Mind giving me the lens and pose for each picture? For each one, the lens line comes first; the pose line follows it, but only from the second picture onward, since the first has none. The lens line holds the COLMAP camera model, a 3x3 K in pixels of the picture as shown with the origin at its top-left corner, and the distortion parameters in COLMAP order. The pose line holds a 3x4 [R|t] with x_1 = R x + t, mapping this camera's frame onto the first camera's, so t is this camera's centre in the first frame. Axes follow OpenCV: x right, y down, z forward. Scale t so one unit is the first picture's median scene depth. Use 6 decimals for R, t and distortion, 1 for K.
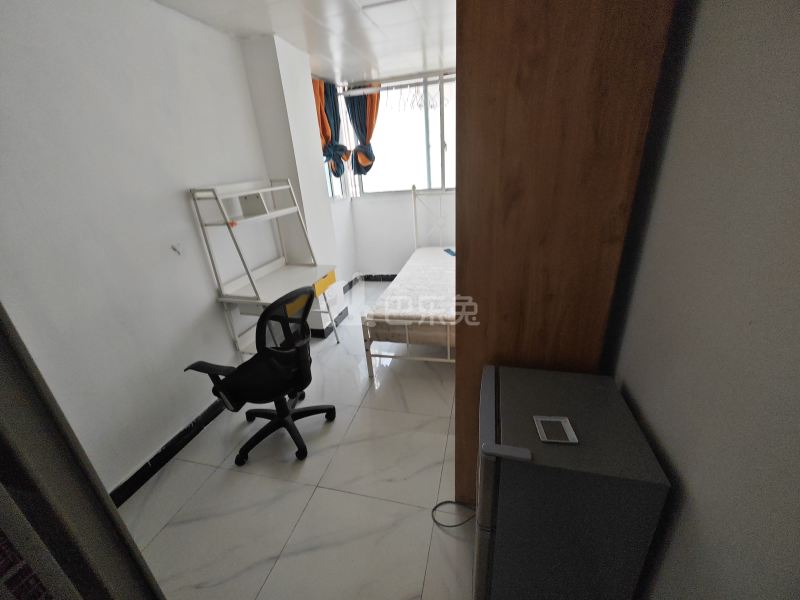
lens RADIAL K [[327.8, 0, 401.1], [0, 327.8, 300.0], [0, 0, 1]] dist [0.004674, -0.000031]
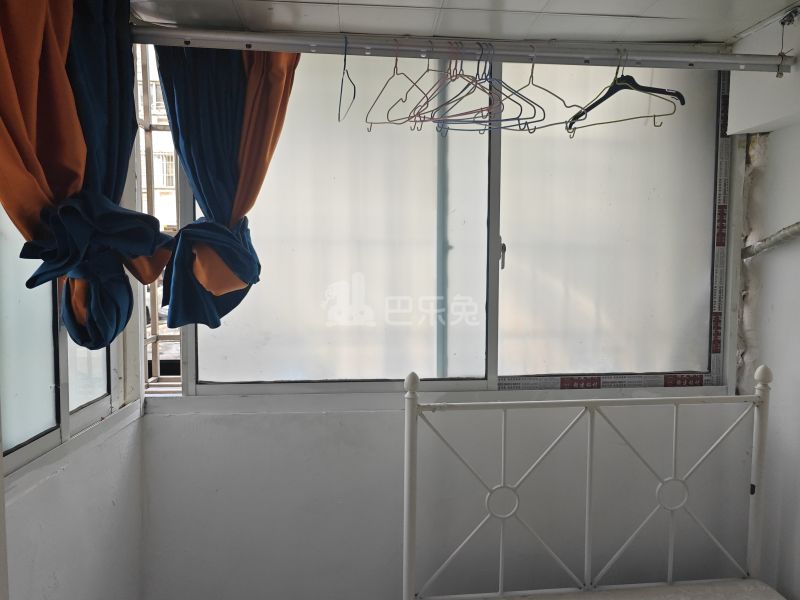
lens RADIAL K [[535.9, 0, 404.6], [0, 535.9, 292.8], [0, 0, 1]] dist [-0.033705, 0.000484]
pose [[0.937288, 0.051557, 0.344723, -0.123328], [0.063345, 0.947335, -0.313917, -0.282212], [-0.342753, 0.316067, 0.884660, 0.603482]]
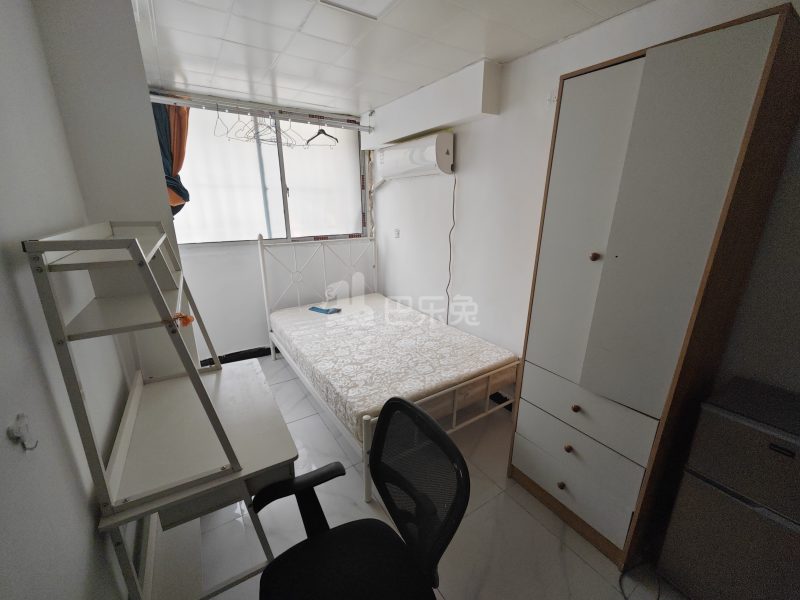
lens RADIAL K [[327.8, 0, 400.6], [0, 327.8, 301.2], [0, 0, 1]] dist [0.004674, -0.000031]
pose [[0.674773, -0.140431, 0.724542, -0.327697], [0.238685, 0.970495, -0.034188, -0.091026], [-0.698363, 0.196006, 0.688383, 0.265352]]
